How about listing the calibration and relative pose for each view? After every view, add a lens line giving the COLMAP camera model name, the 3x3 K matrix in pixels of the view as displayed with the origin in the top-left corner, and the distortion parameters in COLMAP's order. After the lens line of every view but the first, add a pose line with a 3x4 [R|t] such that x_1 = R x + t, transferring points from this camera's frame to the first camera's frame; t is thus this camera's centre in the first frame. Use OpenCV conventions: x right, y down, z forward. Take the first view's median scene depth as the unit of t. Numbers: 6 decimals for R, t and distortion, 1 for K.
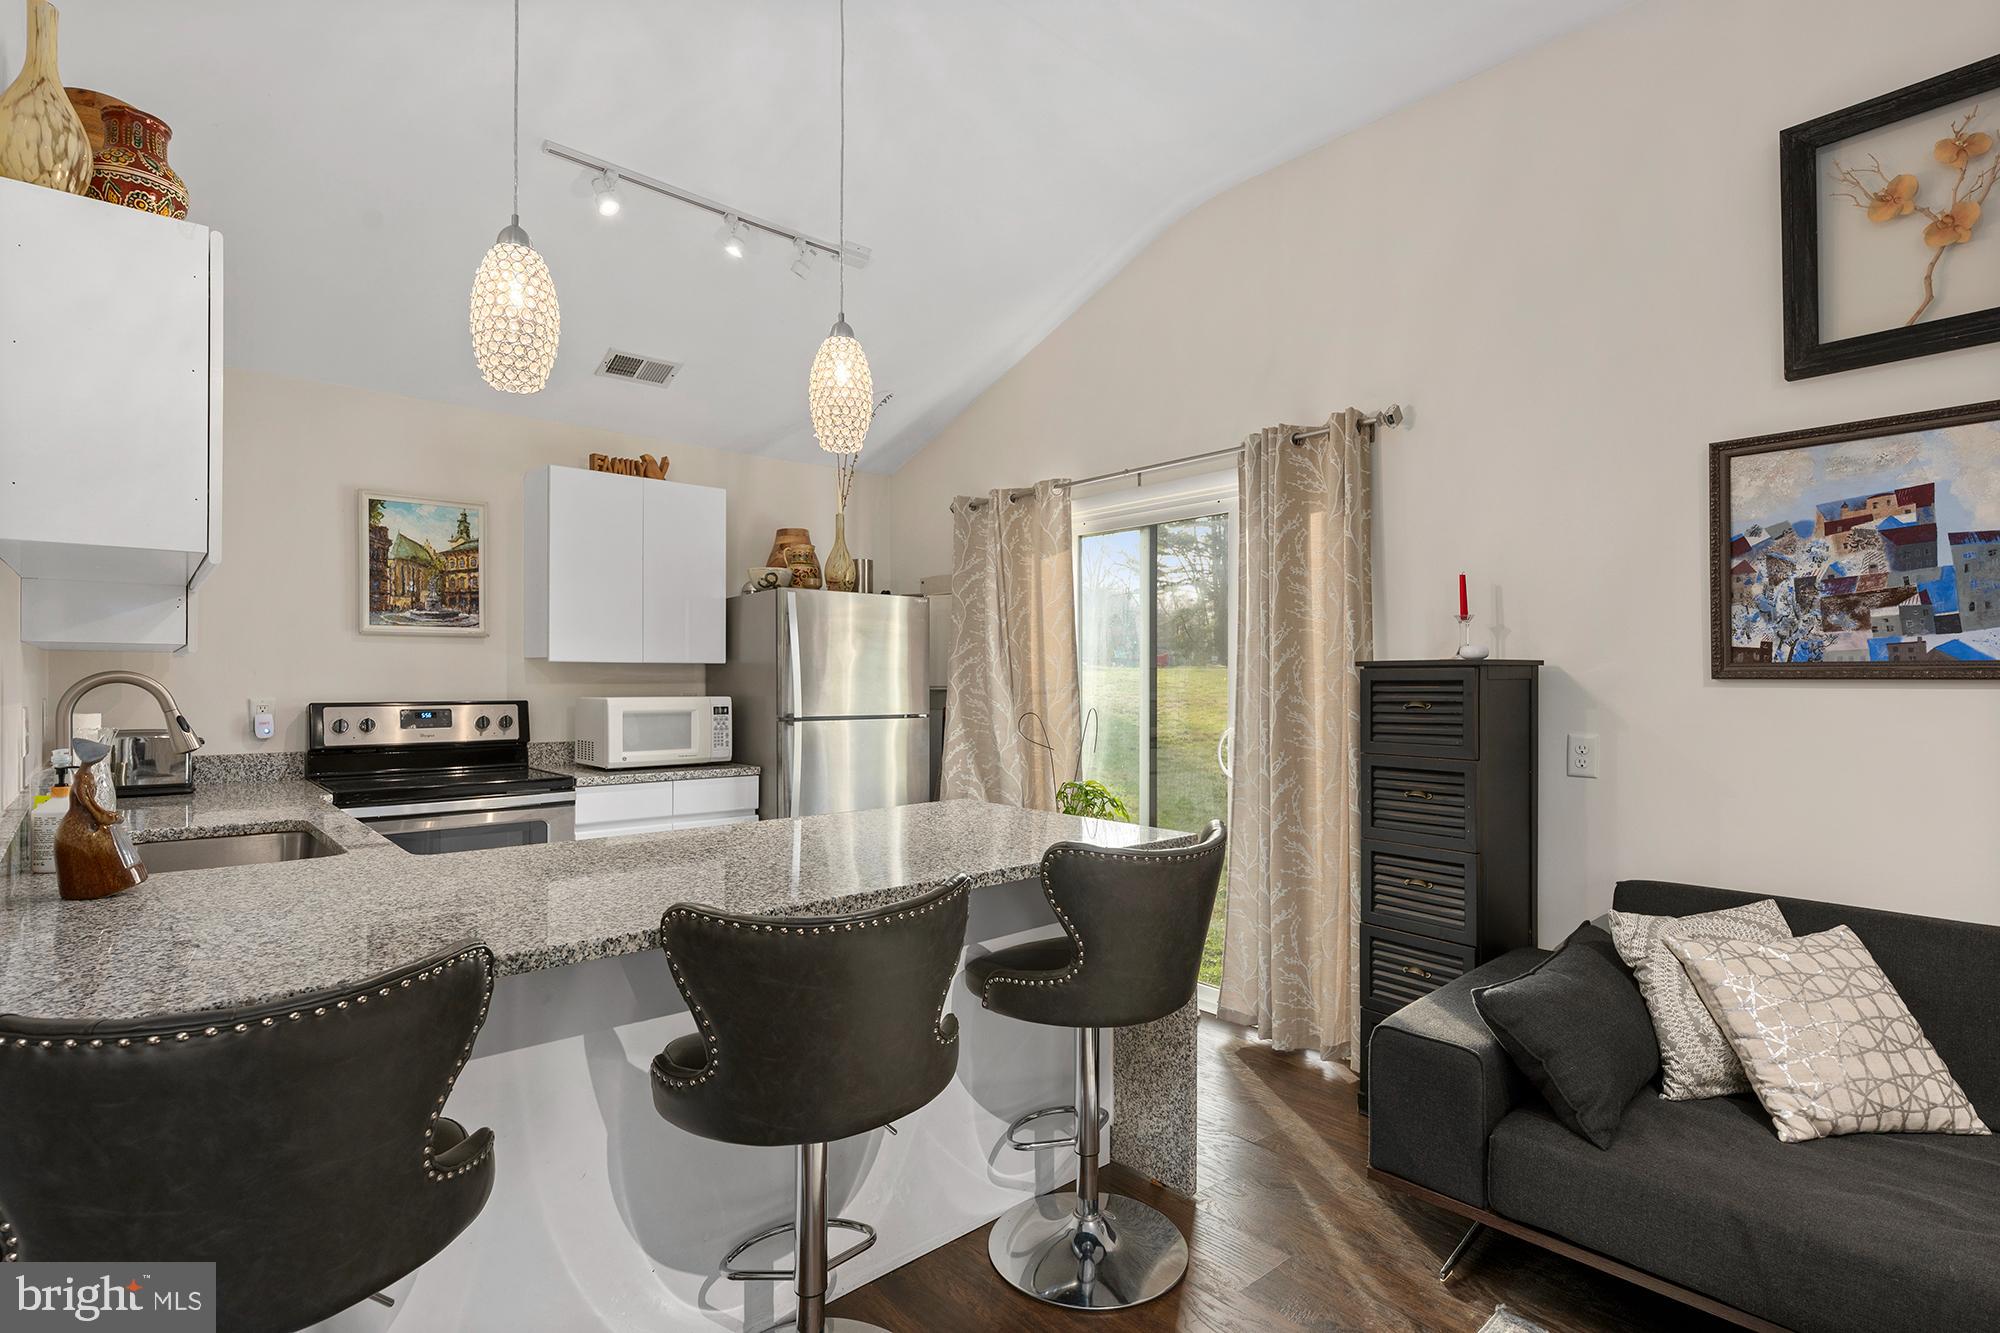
lens RADIAL K [[973.4, 0, 997.4], [0, 973.4, 680.7], [0, 0, 1]] dist [-0.001095, 0.000242]
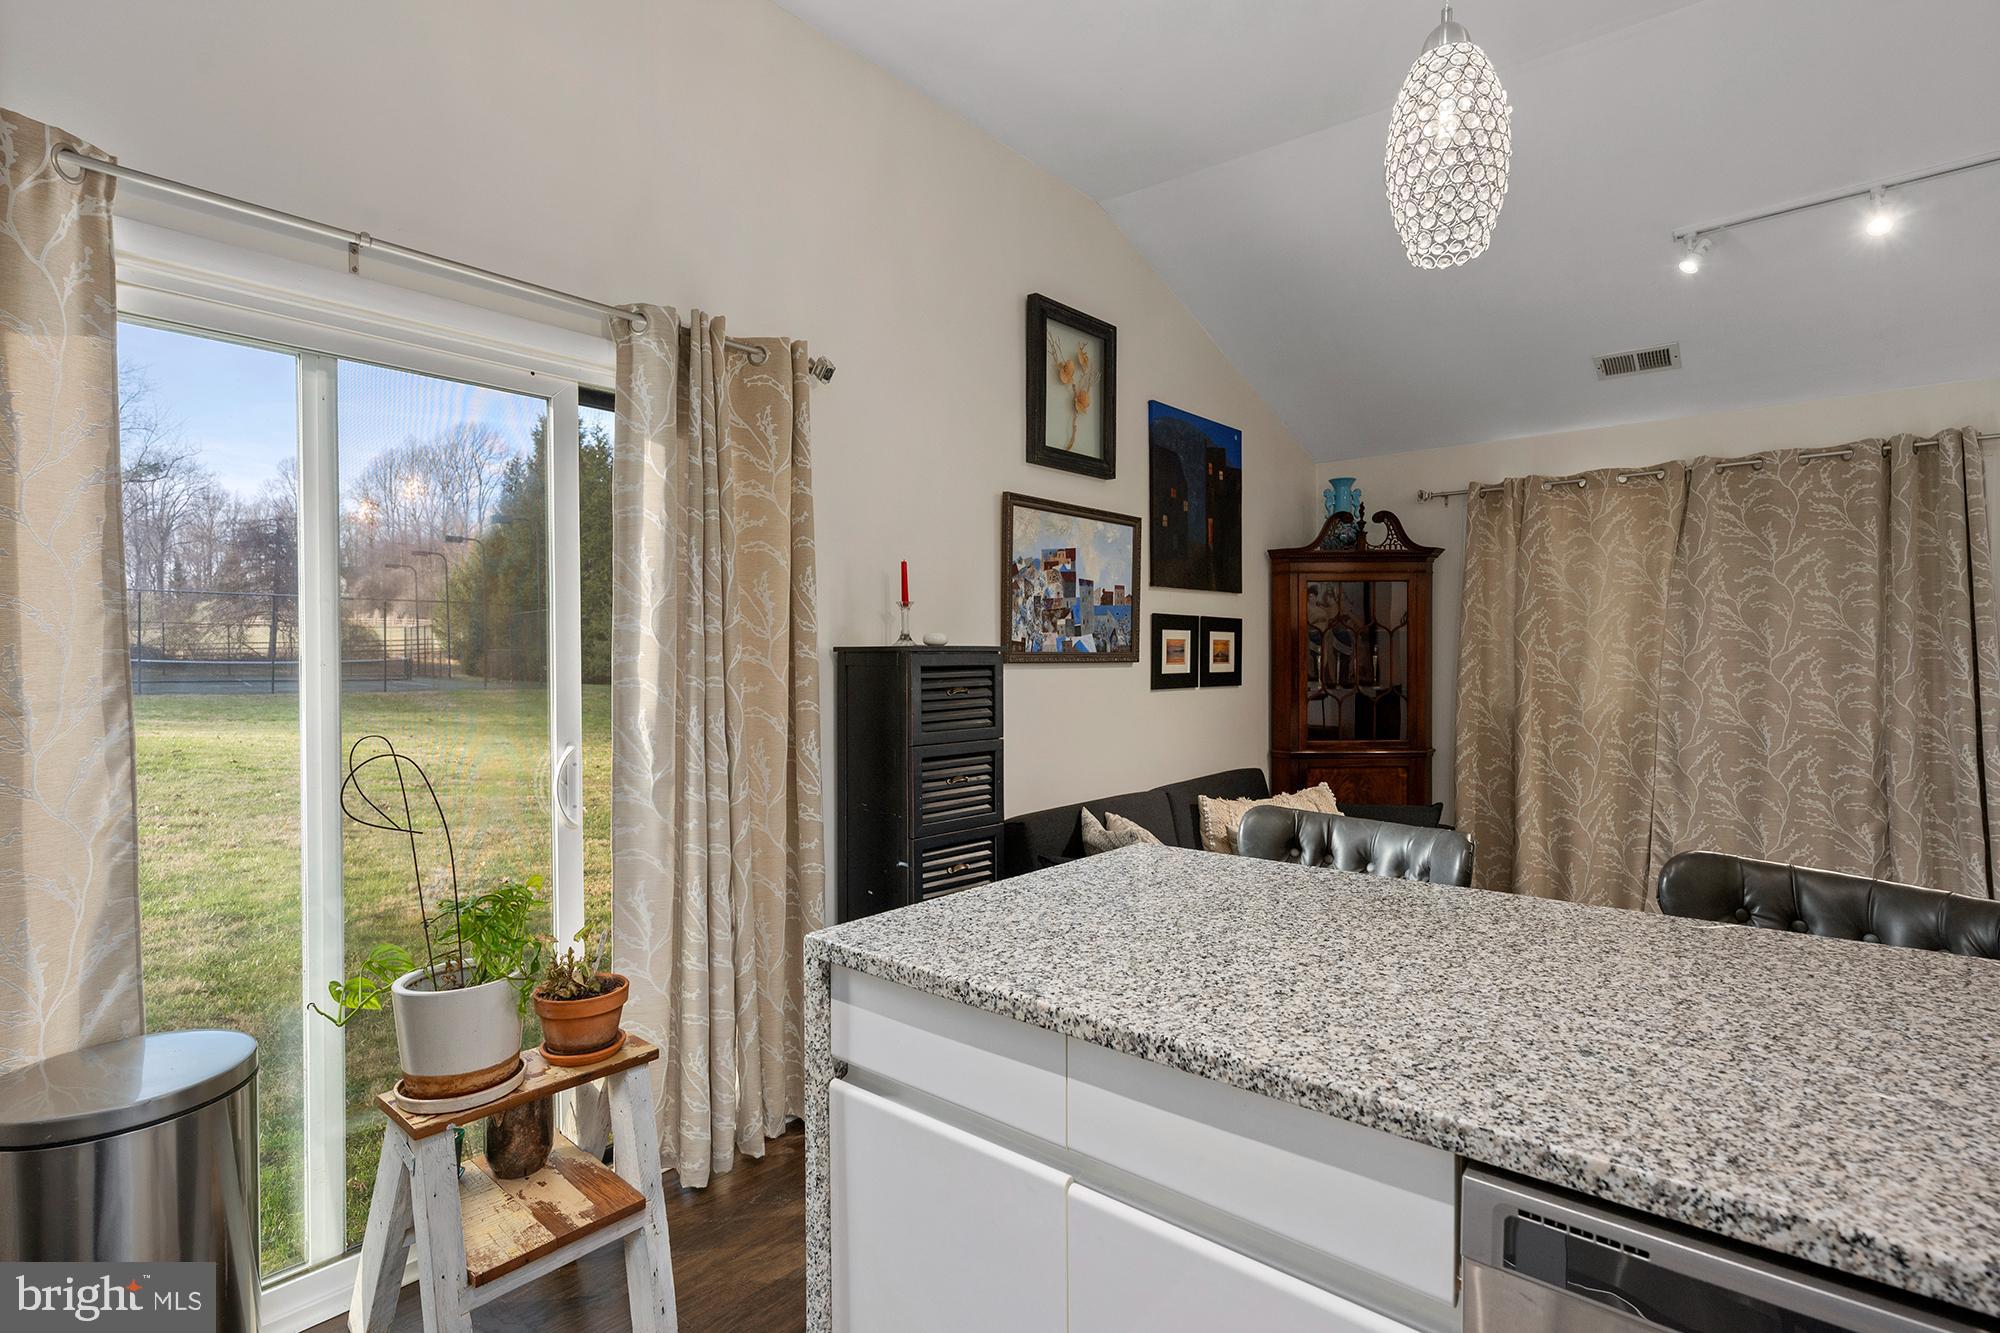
lens RADIAL K [[973.4, 0, 1004.6], [0, 973.4, 664.9], [0, 0, 1]] dist [-0.001095, 0.000242]
pose [[-0.155235, -0.006245, 0.987858, -0.410349], [0.005936, 0.999956, 0.007254, -0.006339], [-0.987860, 0.006990, -0.155192, 0.799456]]
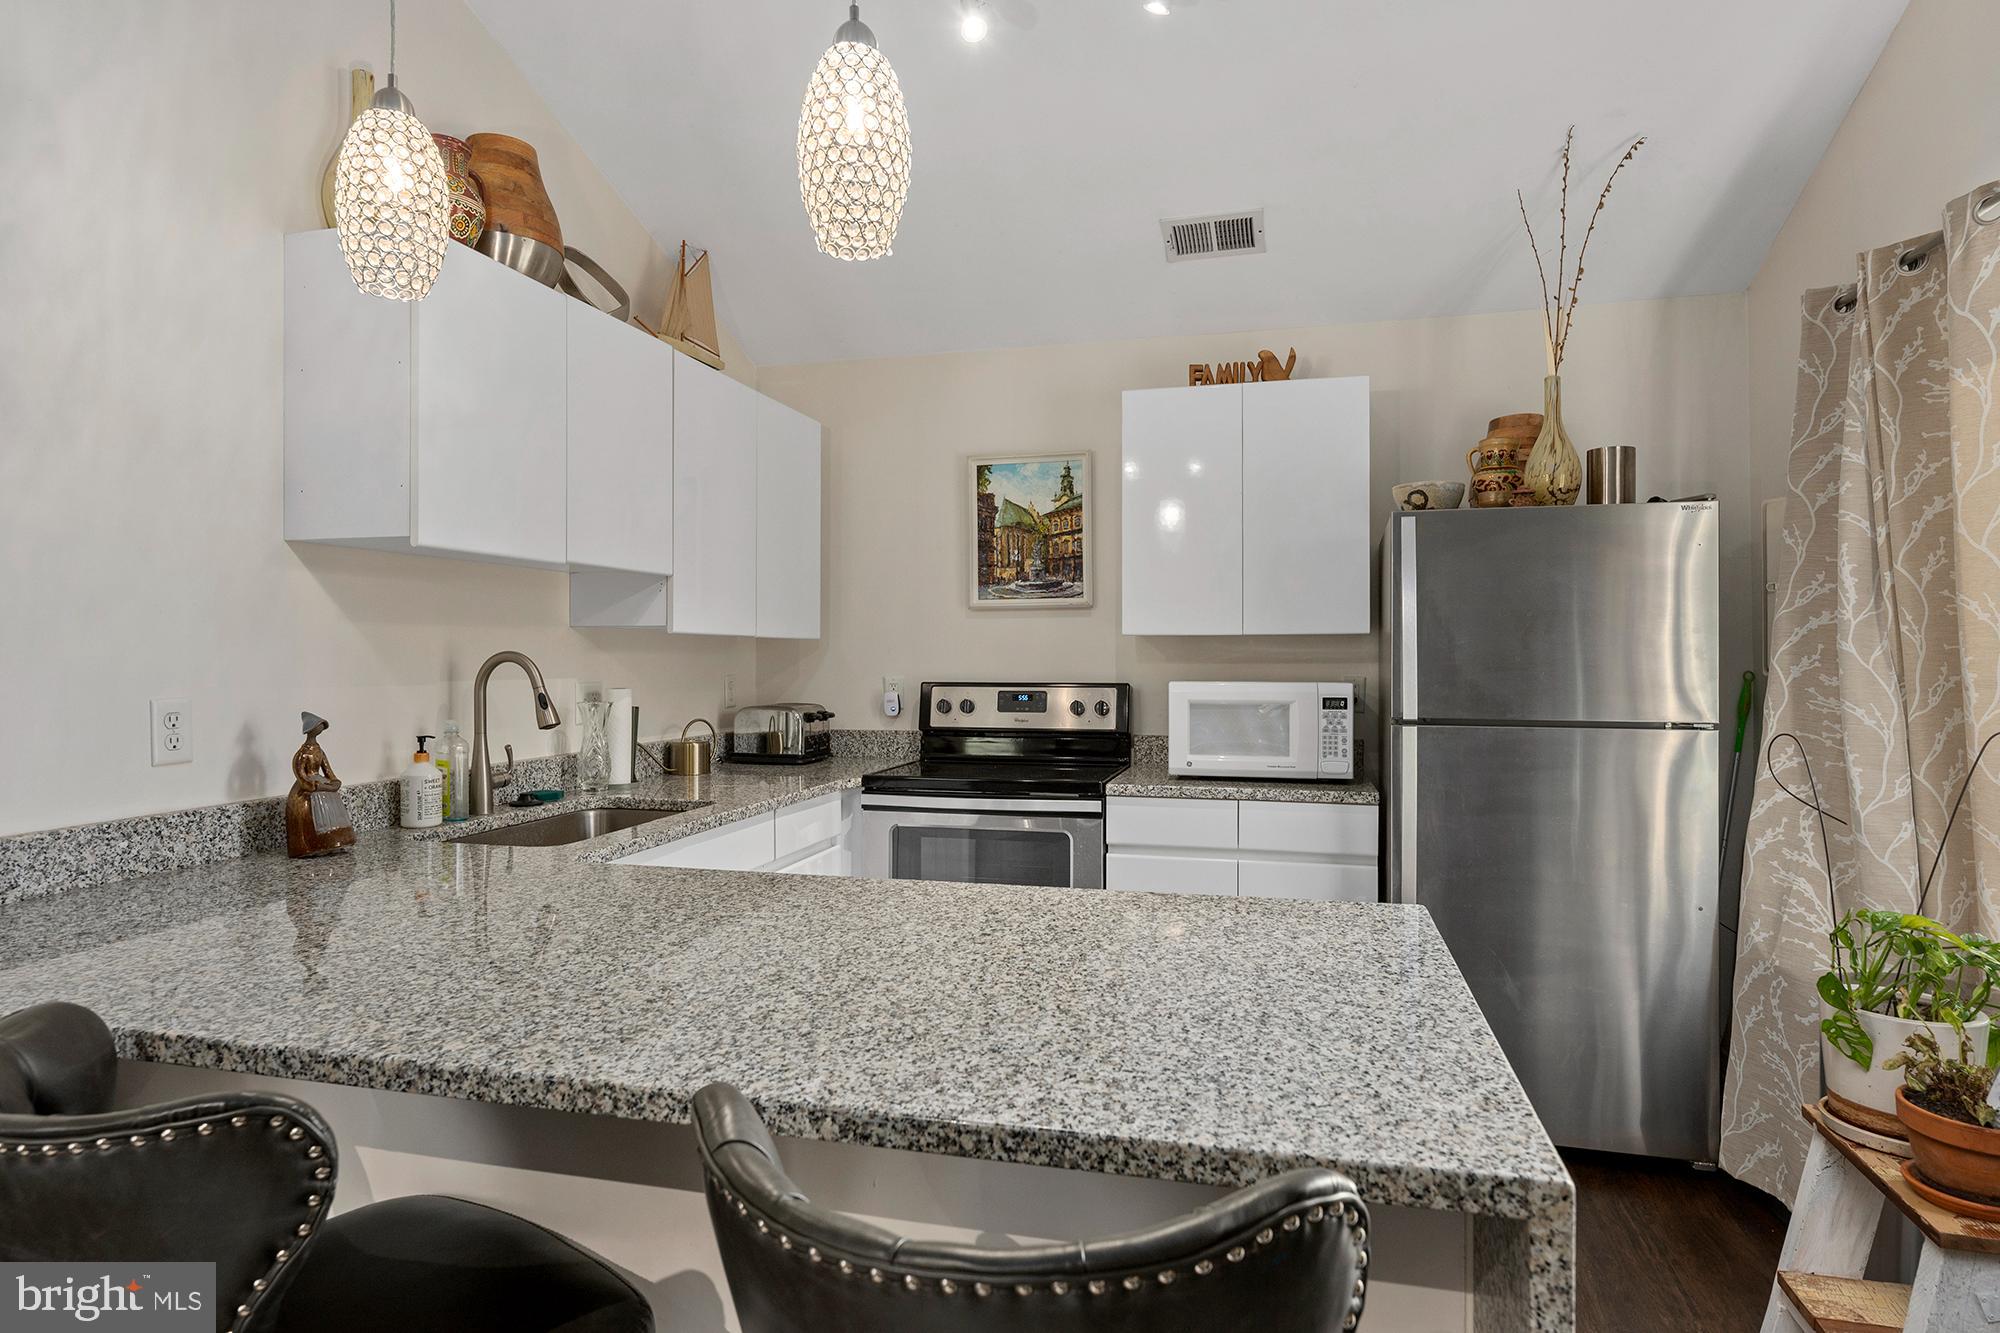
lens RADIAL K [[1101.1, 0, 999.0], [0, 1101.1, 656.3], [0, 0, 1]] dist [-0.002790, -0.000972]
pose [[0.554448, -0.000512, -0.832218, 0.248494], [0.001882, 0.999998, 0.000639, -0.003378], [0.832216, -0.001920, 0.554448, 0.422956]]
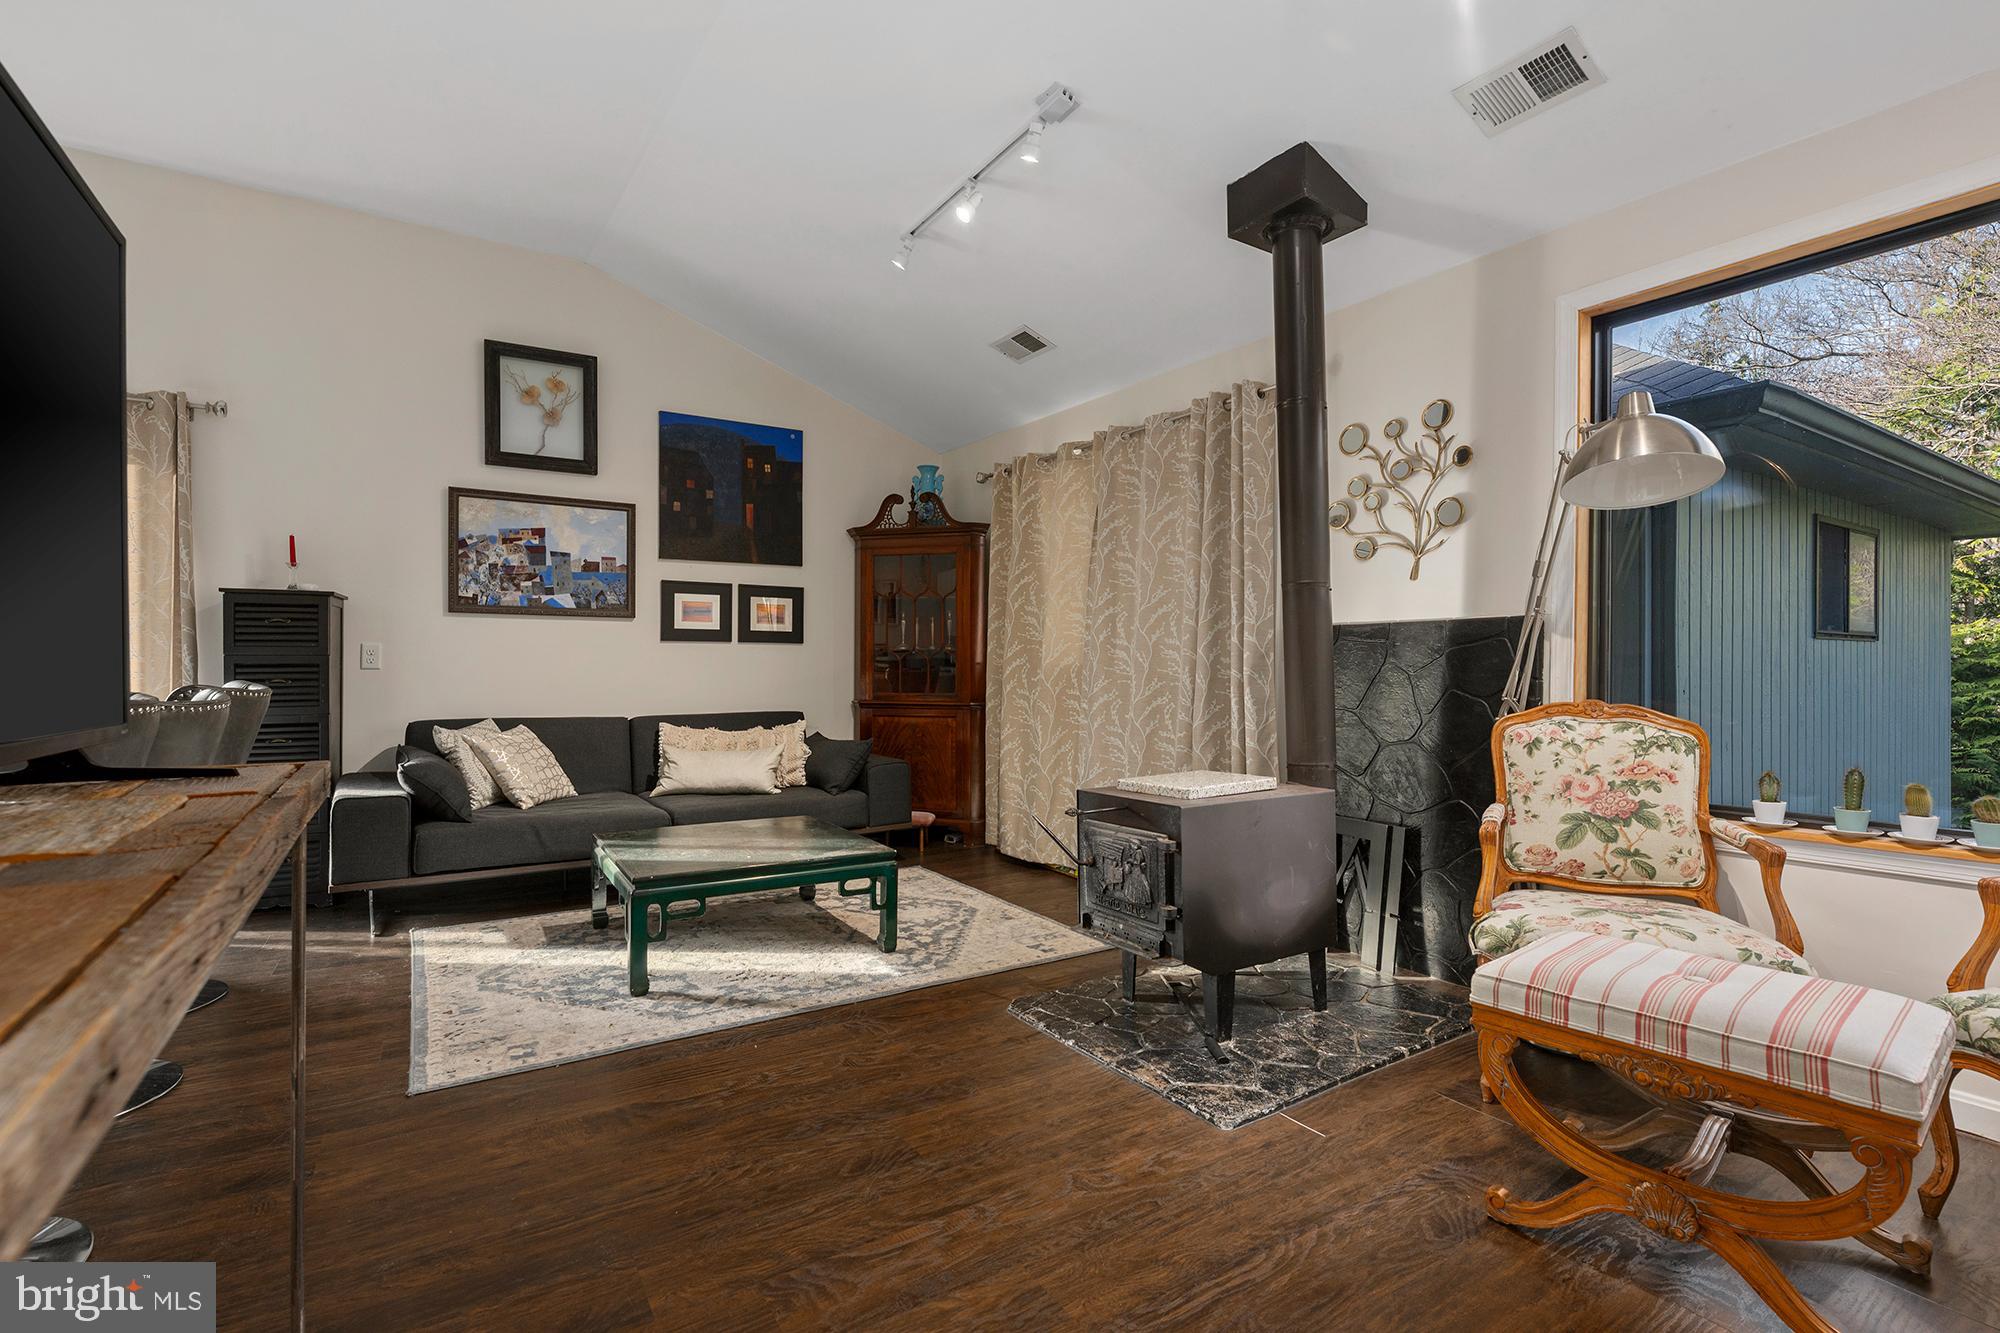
lens RADIAL K [[903.7, 0, 1004.6], [0, 903.7, 666.6], [0, 0, 1]] dist [0.002609, -0.000052]
pose [[0.139258, -0.001672, 0.990255, -0.557038], [-0.003198, 0.999993, 0.002138, 0.063524], [-0.990251, -0.003464, 0.139252, -0.201814]]
